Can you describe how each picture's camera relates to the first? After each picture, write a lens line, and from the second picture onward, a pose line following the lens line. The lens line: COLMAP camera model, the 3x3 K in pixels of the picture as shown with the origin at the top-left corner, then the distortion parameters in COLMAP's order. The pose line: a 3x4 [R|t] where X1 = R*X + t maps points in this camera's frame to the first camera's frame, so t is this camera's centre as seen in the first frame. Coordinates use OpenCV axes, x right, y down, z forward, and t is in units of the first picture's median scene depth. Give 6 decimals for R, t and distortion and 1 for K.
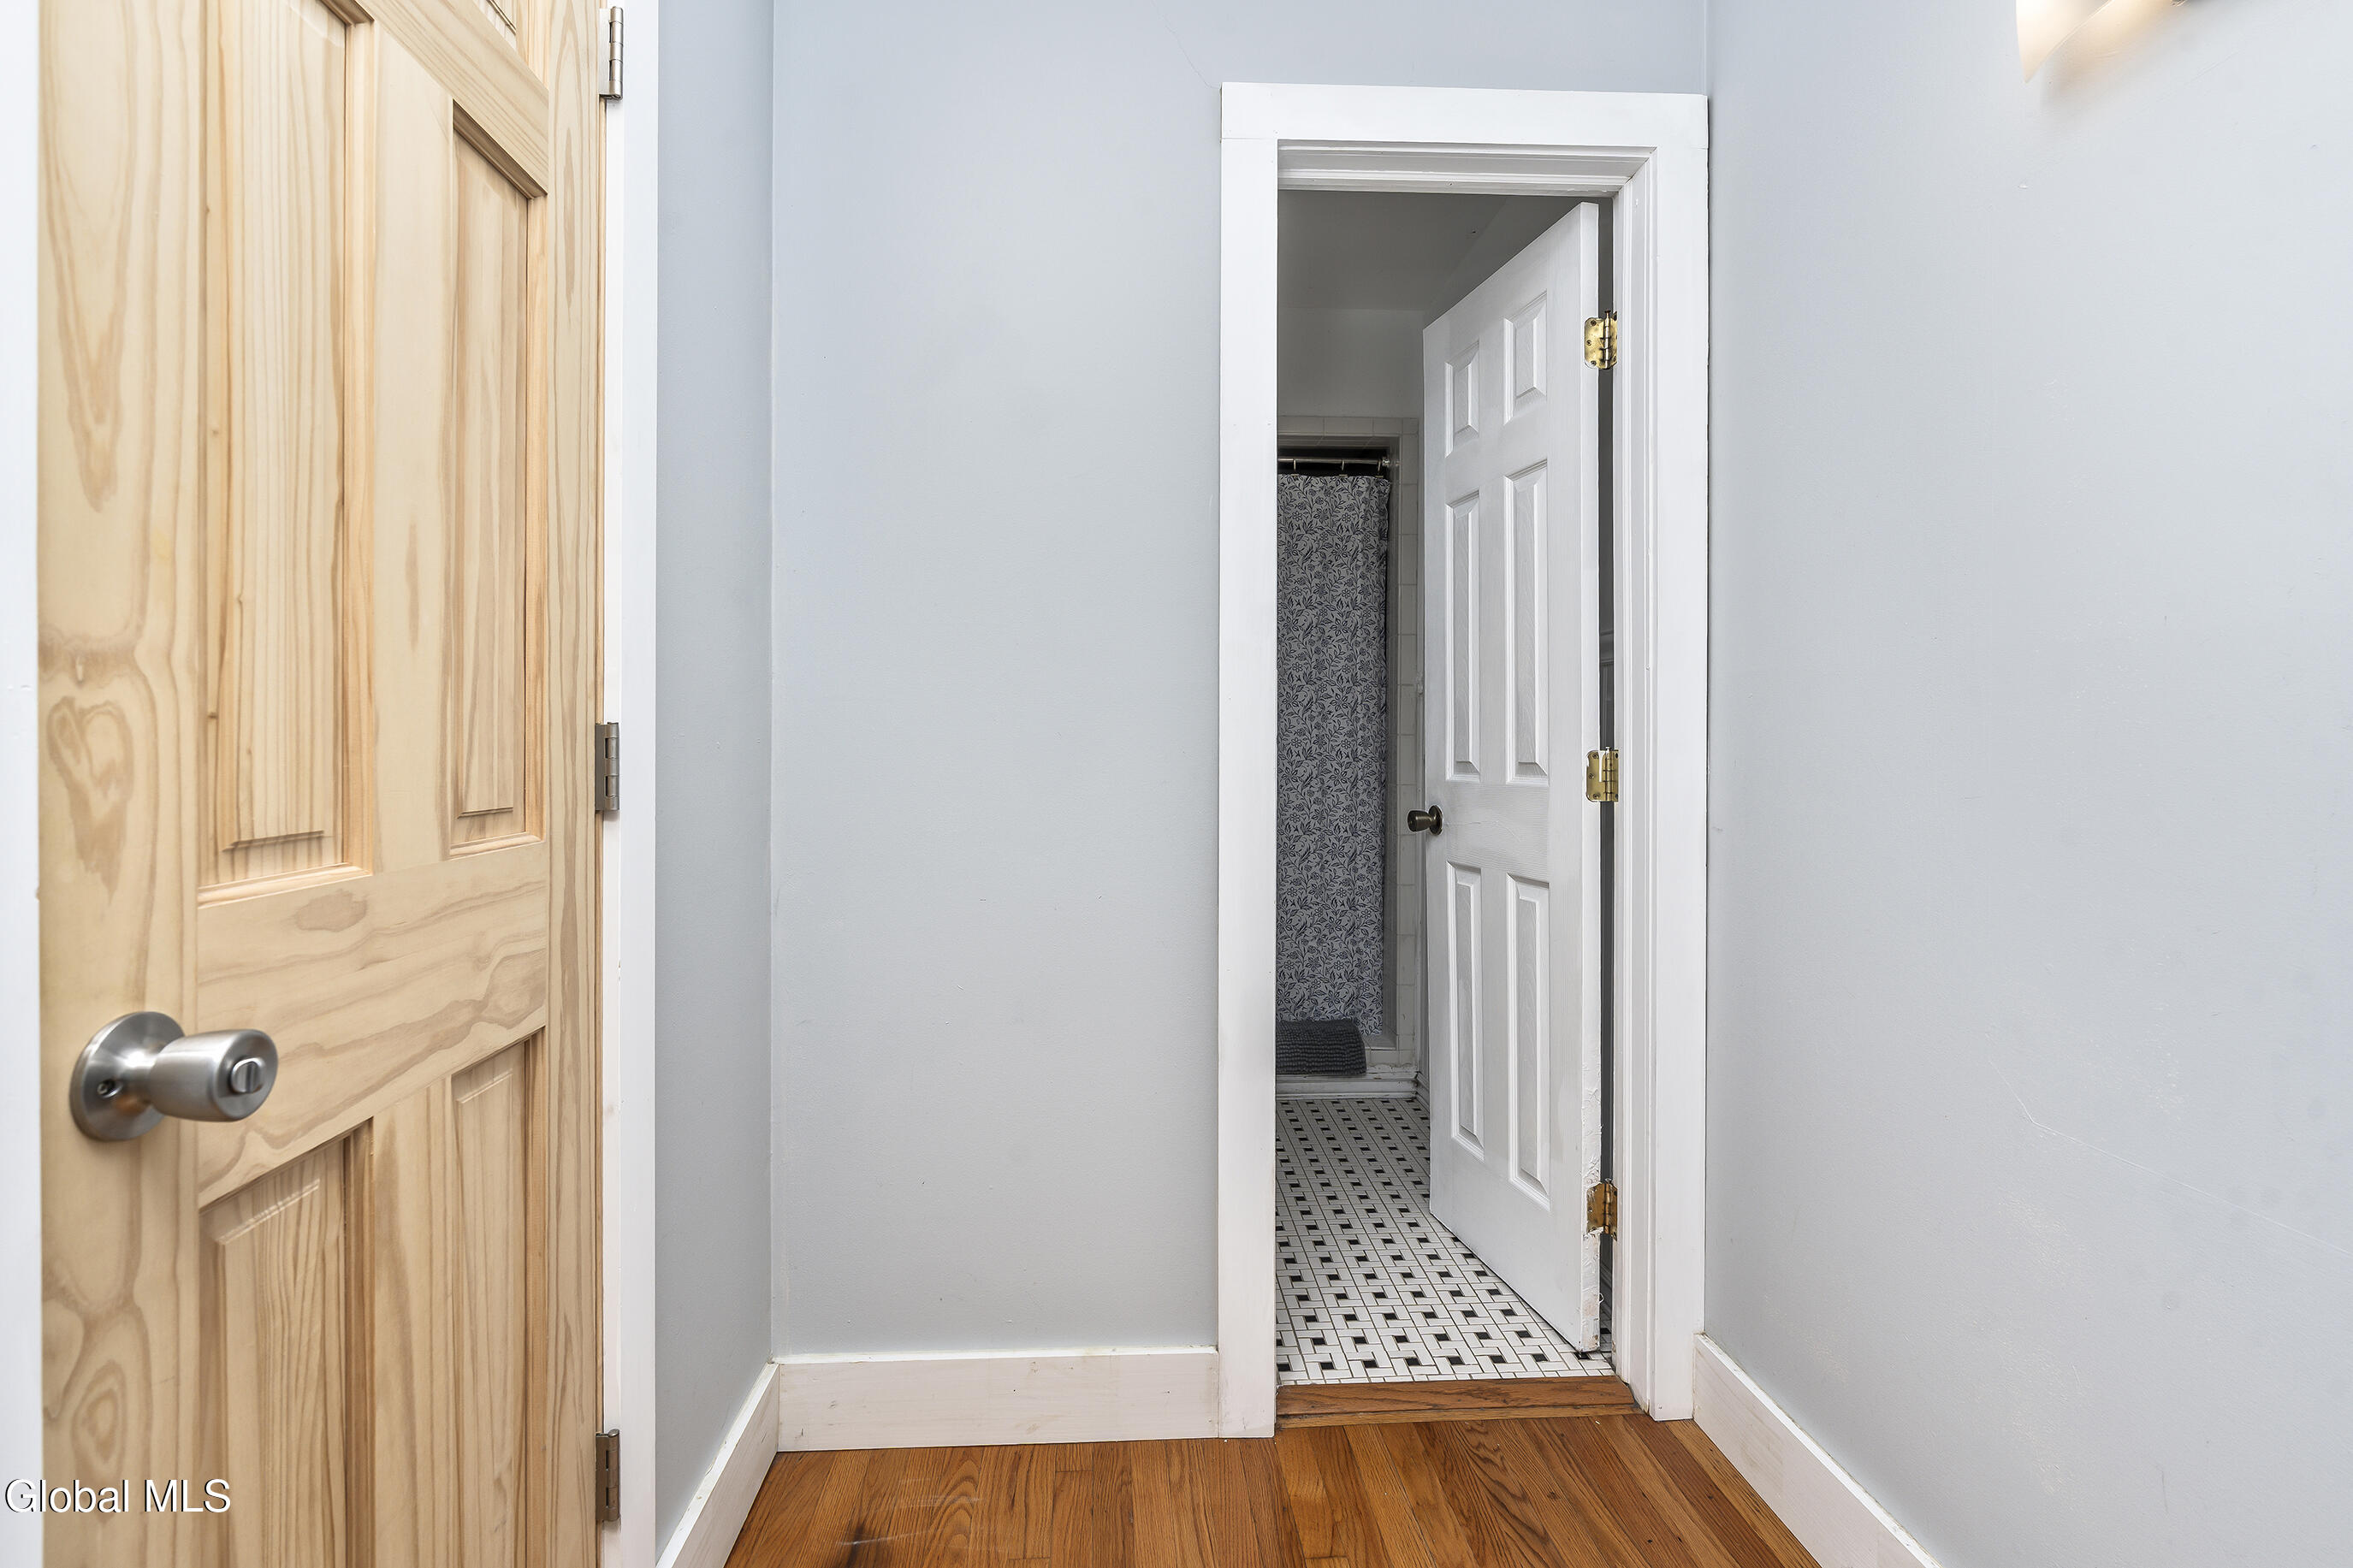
lens RADIAL K [[1072.6, 0, 1174.7], [0, 1072.6, 740.1], [0, 0, 1]] dist [-0.006216, -0.000608]
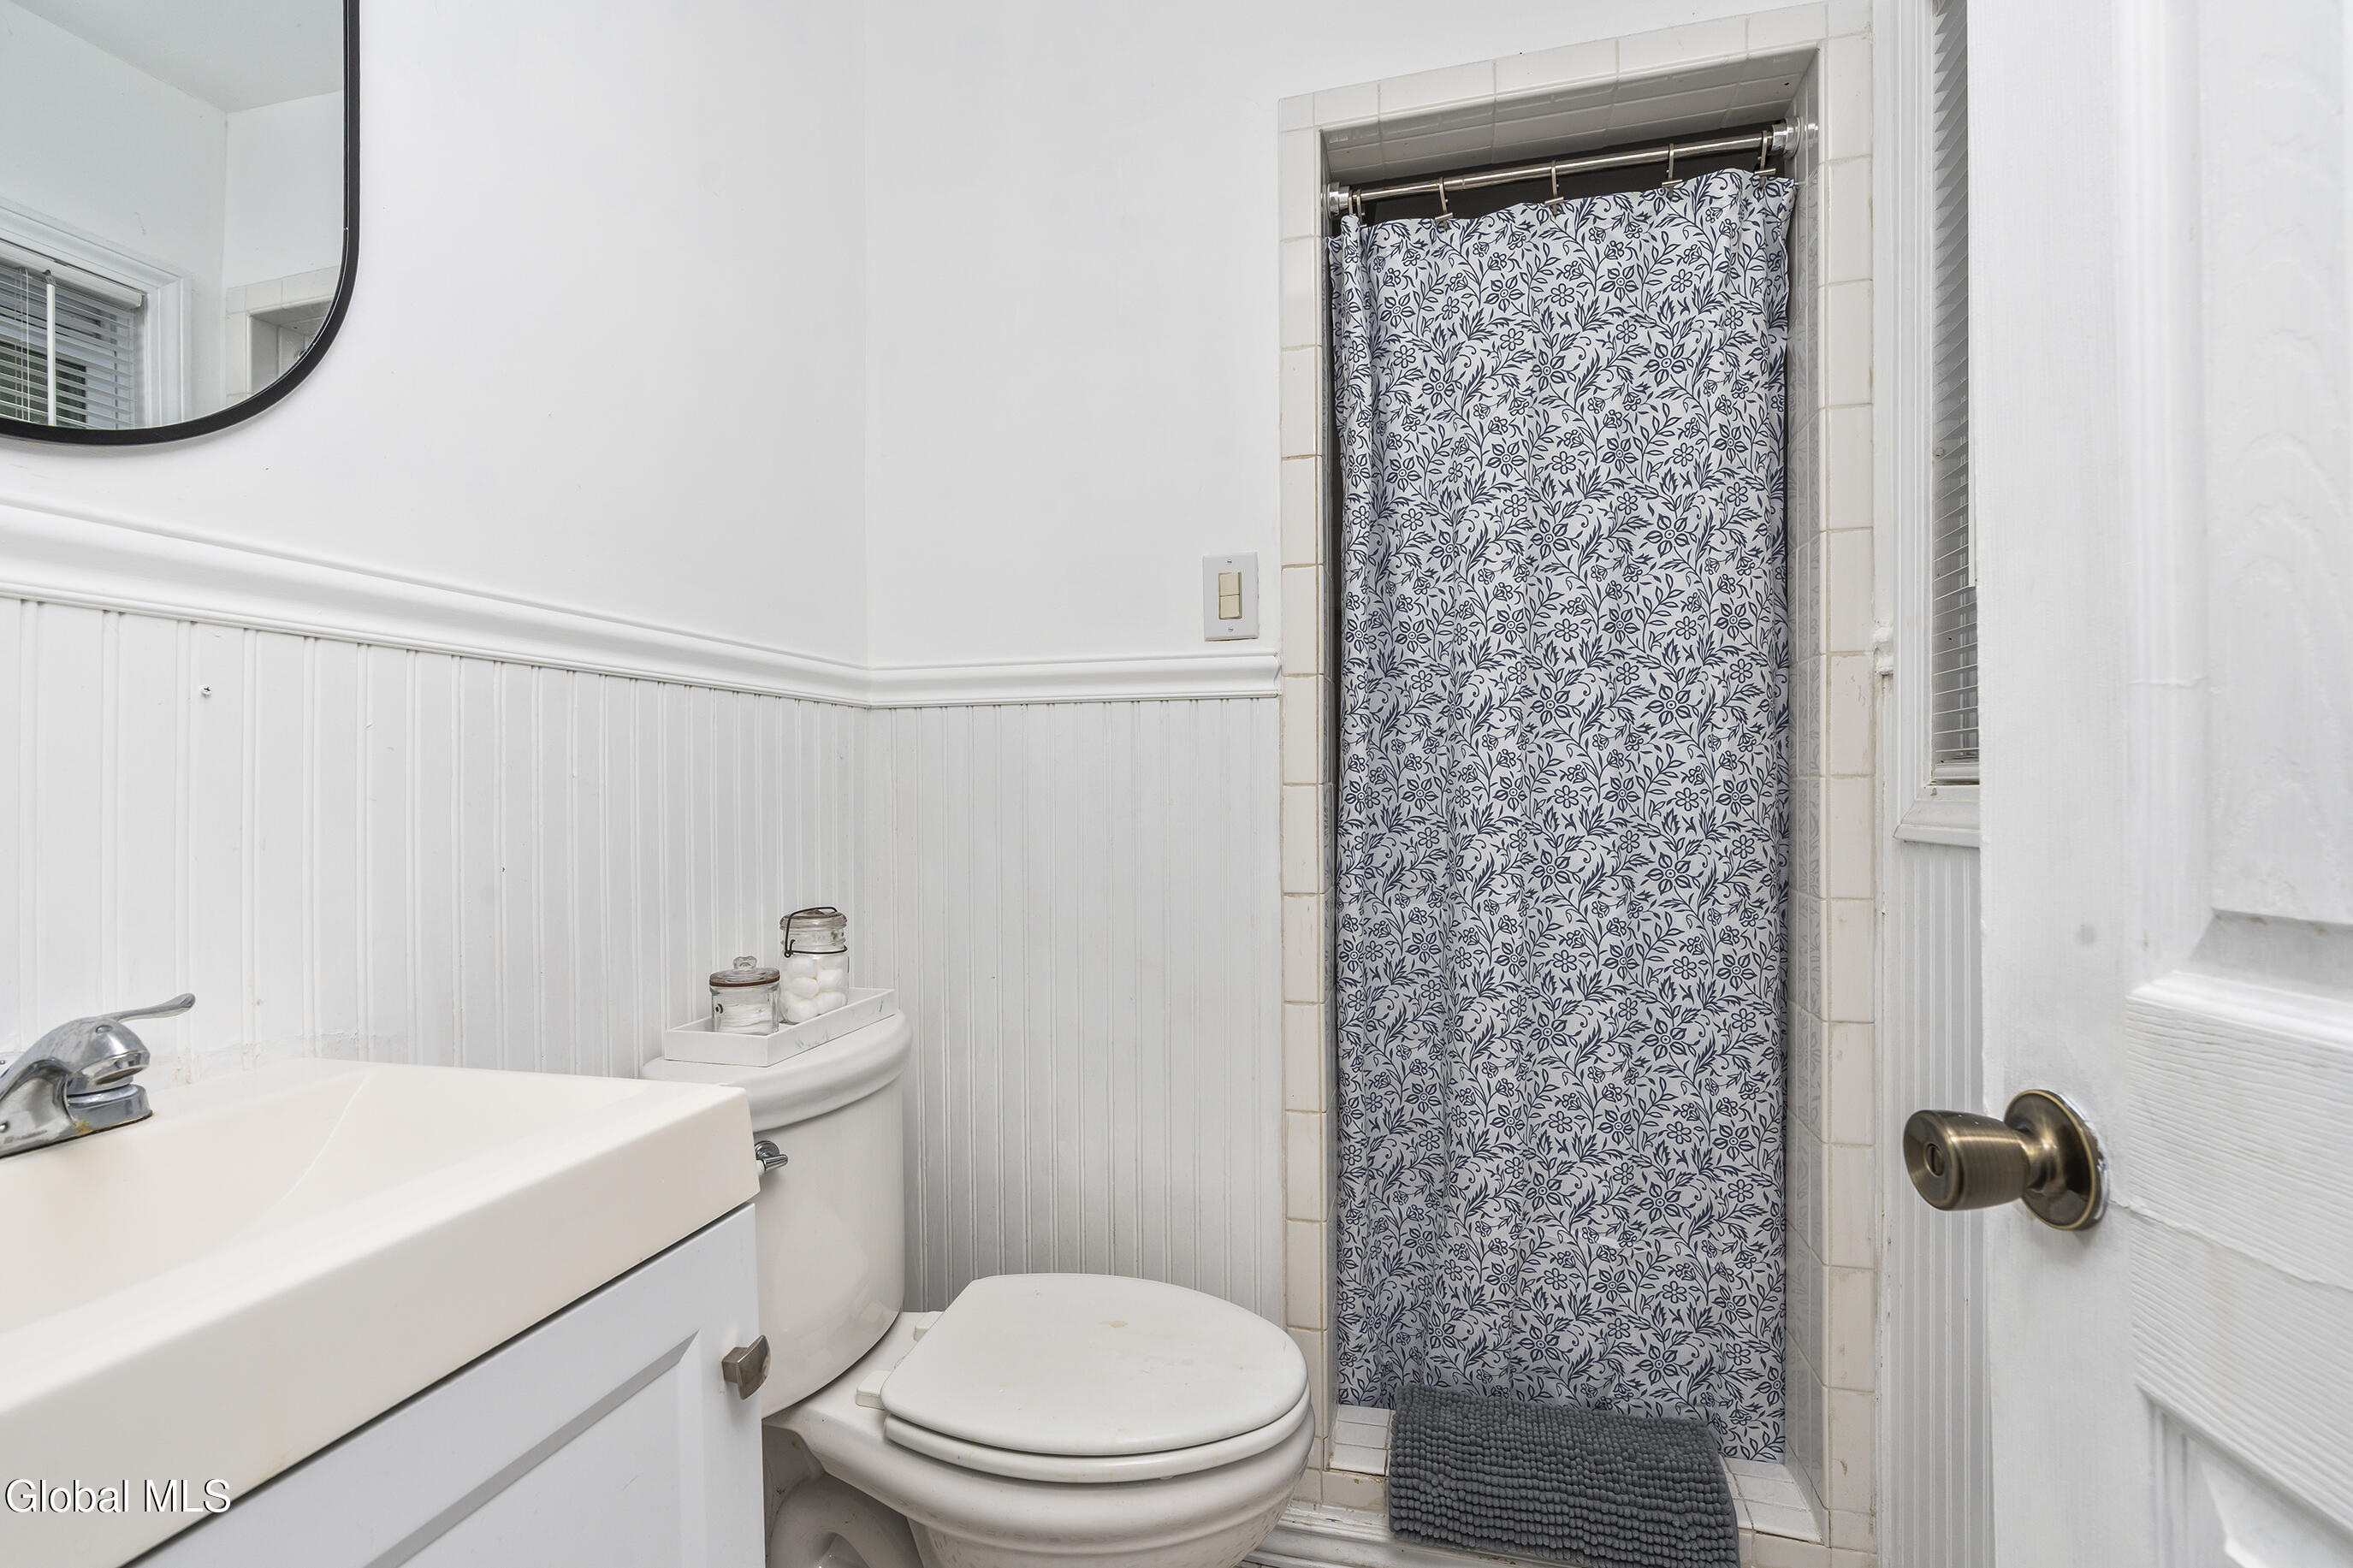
lens RADIAL K [[1072.6, 0, 1172.7], [0, 1072.6, 791.1], [0, 0, 1]] dist [-0.006216, -0.000608]
pose [[0.947600, -0.008536, -0.319347, 0.100718], [0.009669, 0.999951, 0.001962, -0.002604], [0.319314, -0.004947, 0.947636, 0.518861]]
